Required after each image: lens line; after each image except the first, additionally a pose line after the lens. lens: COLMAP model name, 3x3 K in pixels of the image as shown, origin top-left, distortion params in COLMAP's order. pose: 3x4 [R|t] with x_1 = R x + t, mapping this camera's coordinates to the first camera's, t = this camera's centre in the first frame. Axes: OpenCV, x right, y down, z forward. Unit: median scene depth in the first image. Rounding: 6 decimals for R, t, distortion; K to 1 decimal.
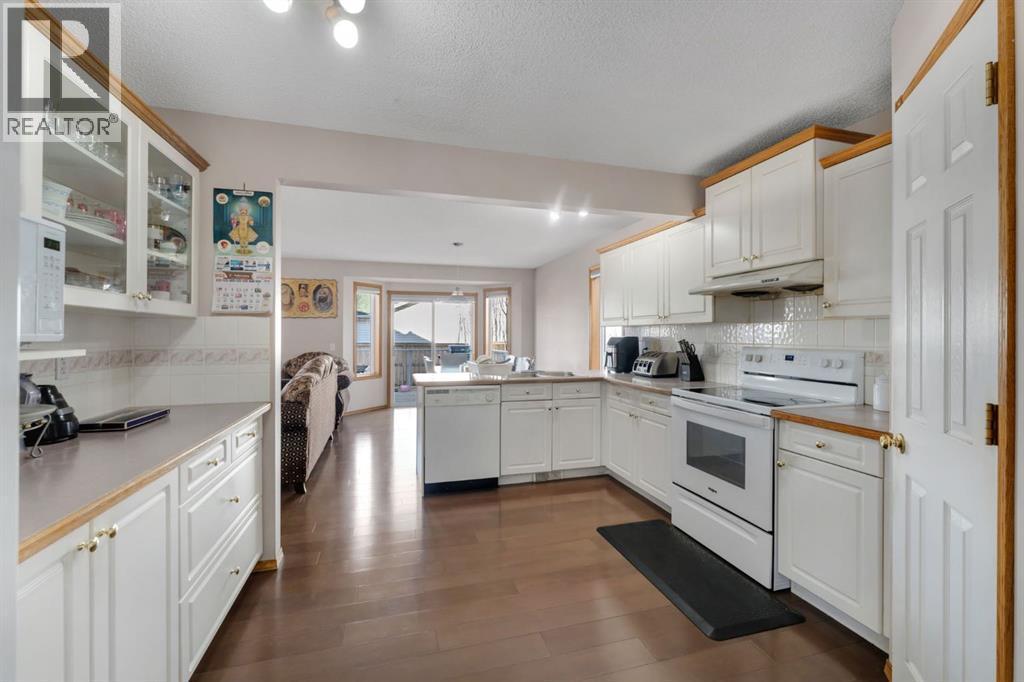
lens RADIAL K [[420.9, 0, 513.1], [0, 420.9, 337.9], [0, 0, 1]] dist [0.001361, 0.000168]
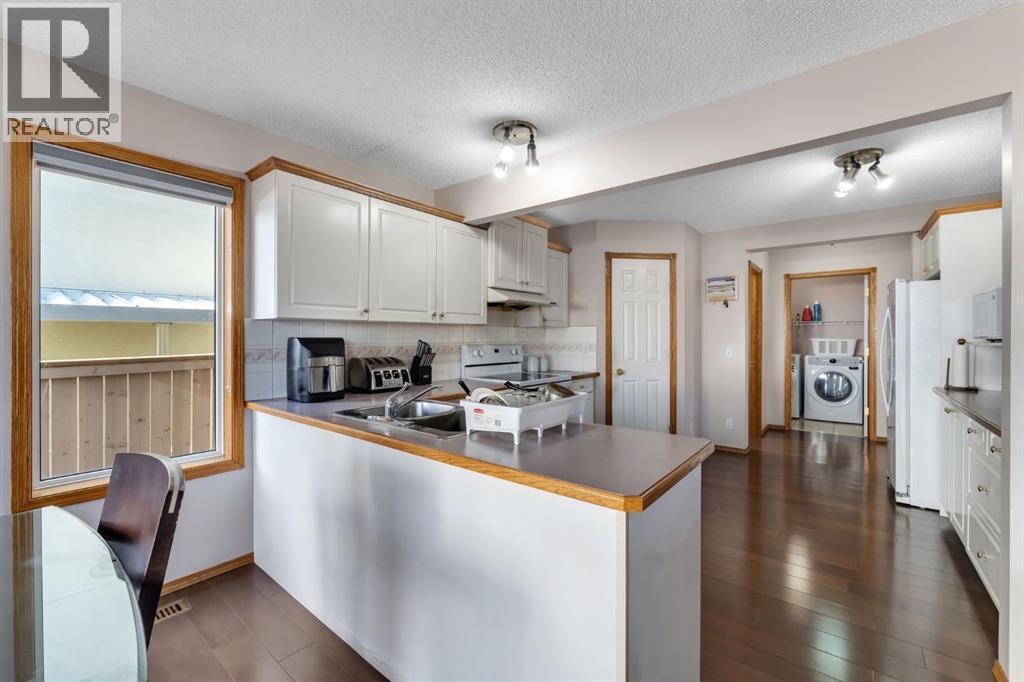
lens RADIAL K [[420.9, 0, 513.1], [0, 420.9, 337.9], [0, 0, 1]] dist [0.001361, 0.000168]
pose [[-0.570001, -0.004147, 0.821634, -0.219449], [0.004782, 0.999954, 0.008364, -0.004229], [-0.821630, 0.008697, -0.569955, 0.666176]]
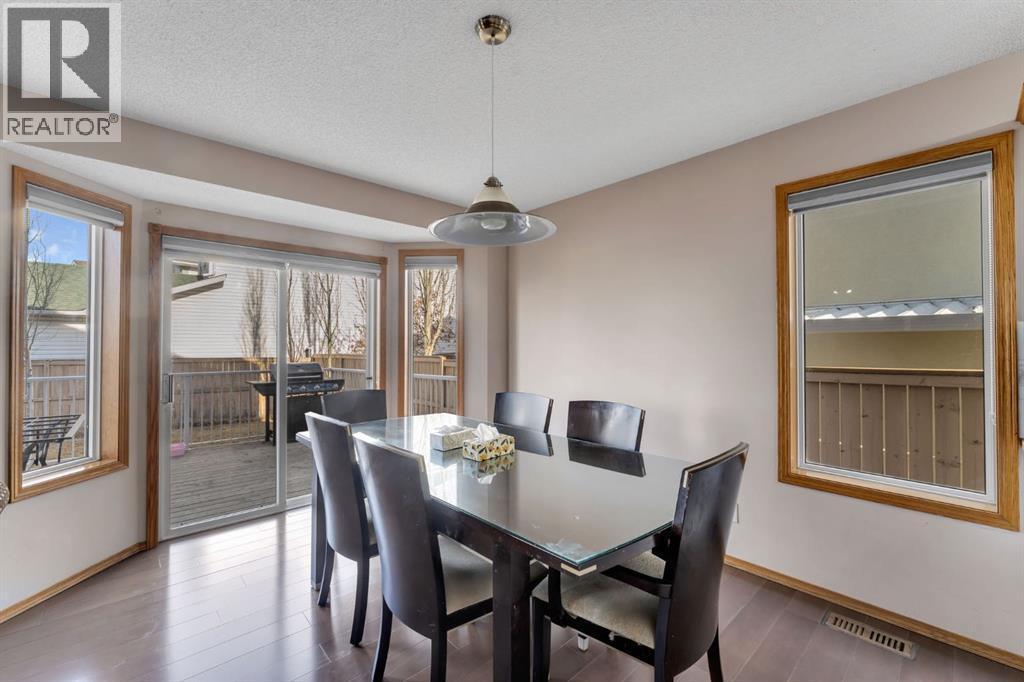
lens RADIAL K [[428.8, 0, 510.7], [0, 428.8, 342.2], [0, 0, 1]] dist [-0.001043, -0.000099]
pose [[0.899967, 0.001532, 0.435955, -0.182500], [0.003516, 0.999936, -0.010773, -0.005277], [-0.435944, 0.011228, 0.899904, 0.543364]]
